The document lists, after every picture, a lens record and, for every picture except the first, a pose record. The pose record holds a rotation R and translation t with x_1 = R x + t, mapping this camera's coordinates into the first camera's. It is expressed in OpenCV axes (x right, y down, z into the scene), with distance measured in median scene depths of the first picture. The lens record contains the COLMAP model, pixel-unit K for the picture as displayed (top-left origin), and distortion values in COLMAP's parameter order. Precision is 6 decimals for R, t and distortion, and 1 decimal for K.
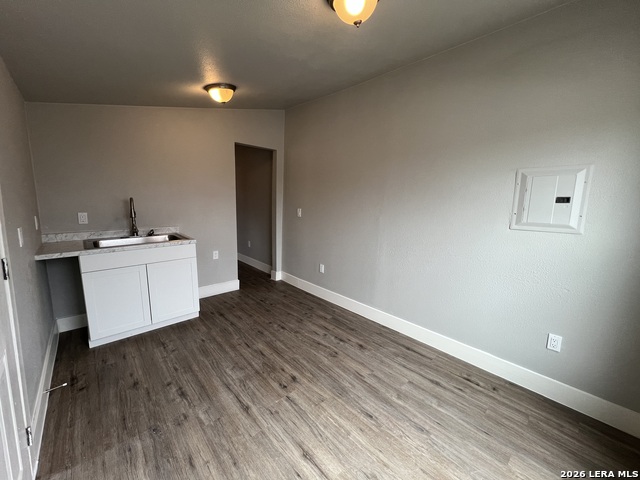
lens RADIAL K [[255.6, 0, 319.9], [0, 255.6, 240.2], [0, 0, 1]] dist [0.000647, 0.000462]
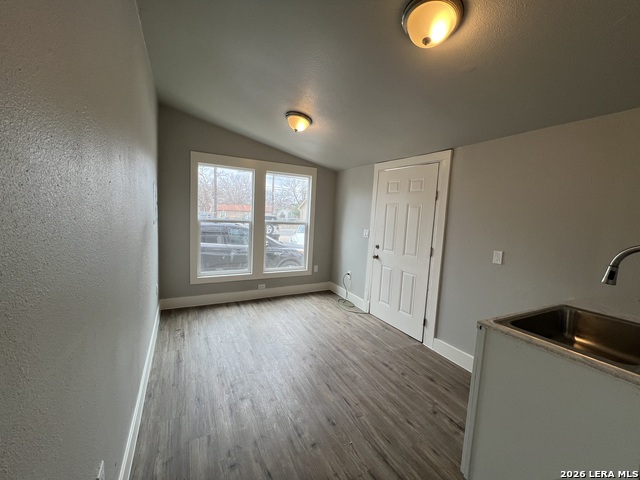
lens RADIAL K [[255.6, 0, 315.2], [0, 255.6, 239.6], [0, 0, 1]] dist [0.000647, 0.000462]
pose [[-0.959080, -0.107698, 0.261854, -0.440858], [-0.037338, 0.964864, 0.260083, -0.364950], [-0.280664, 0.239663, -0.929403, 2.115900]]
